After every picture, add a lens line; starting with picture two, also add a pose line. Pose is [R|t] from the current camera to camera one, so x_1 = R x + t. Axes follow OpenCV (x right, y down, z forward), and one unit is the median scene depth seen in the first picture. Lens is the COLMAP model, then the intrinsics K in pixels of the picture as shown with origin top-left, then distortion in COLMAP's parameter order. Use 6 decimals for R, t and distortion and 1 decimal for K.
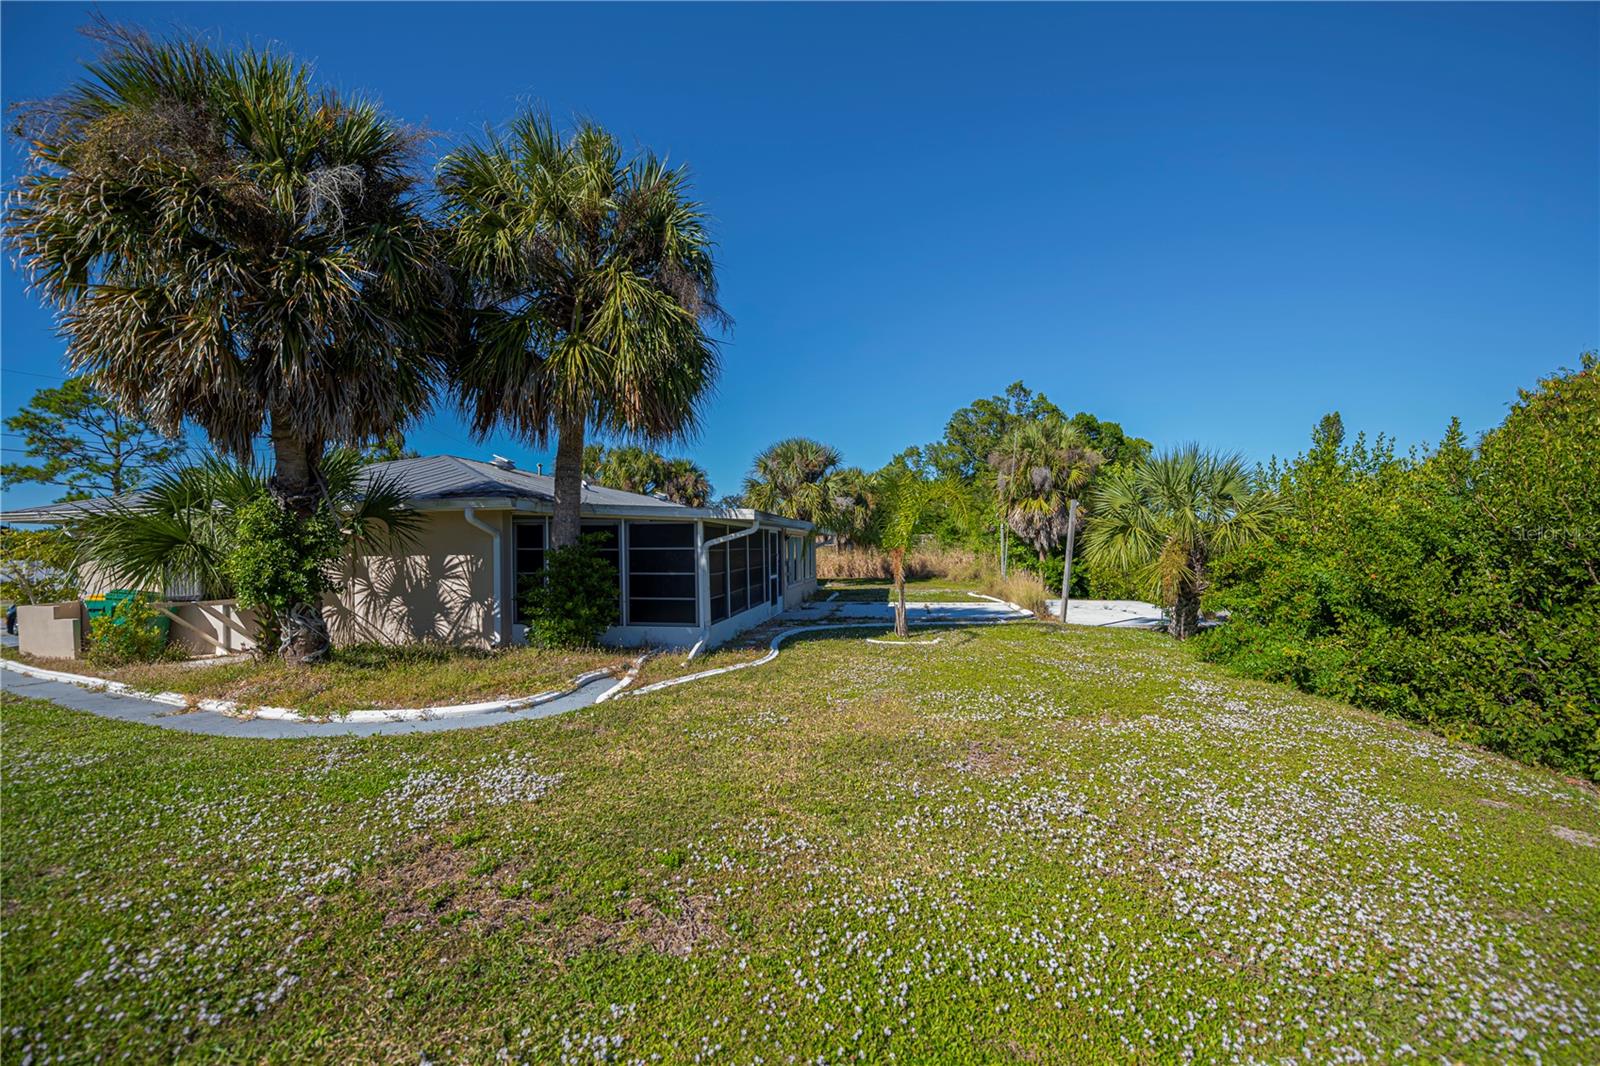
lens RADIAL K [[668.5, 0, 800.0], [0, 668.5, 533.0], [0, 0, 1]] dist [-0.000519, -0.000103]
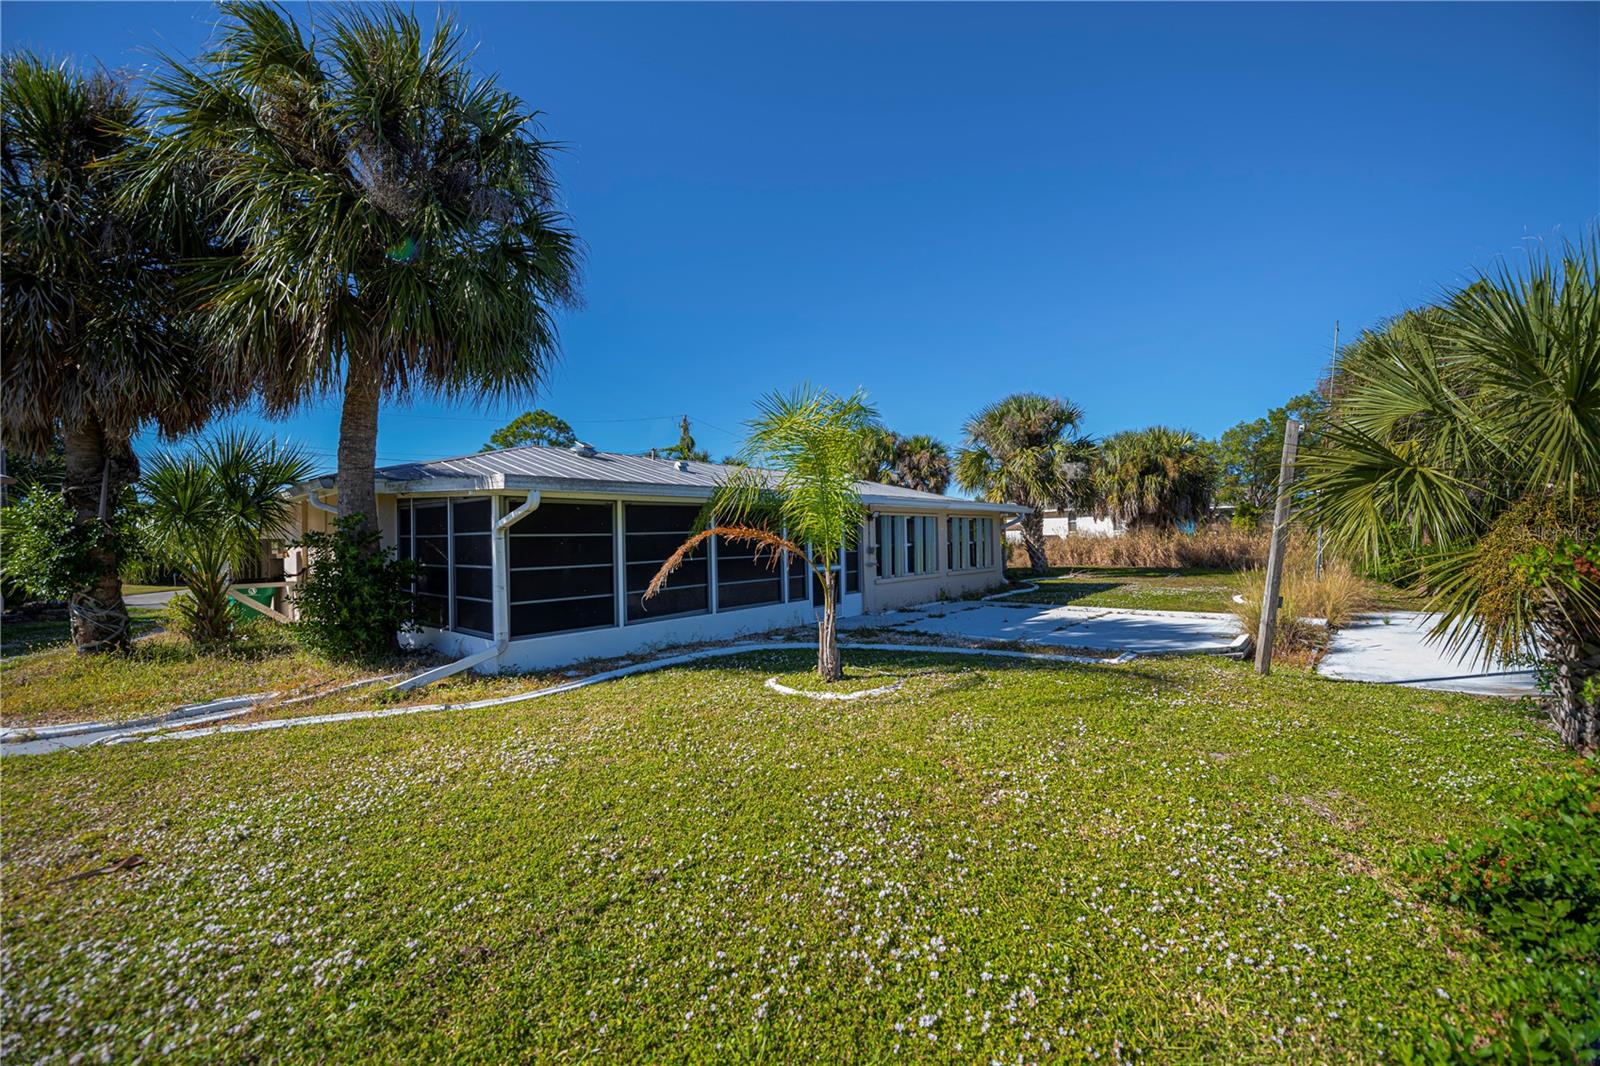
lens RADIAL K [[639.9, 0, 800.0], [0, 639.9, 533.0], [0, 0, 1]] dist [0.000431, -0.000009]
pose [[0.851022, -0.015970, -0.524887, 0.173827], [0.027718, 0.999510, 0.014530, 0.007522], [0.524398, -0.026914, 0.851048, 0.194893]]
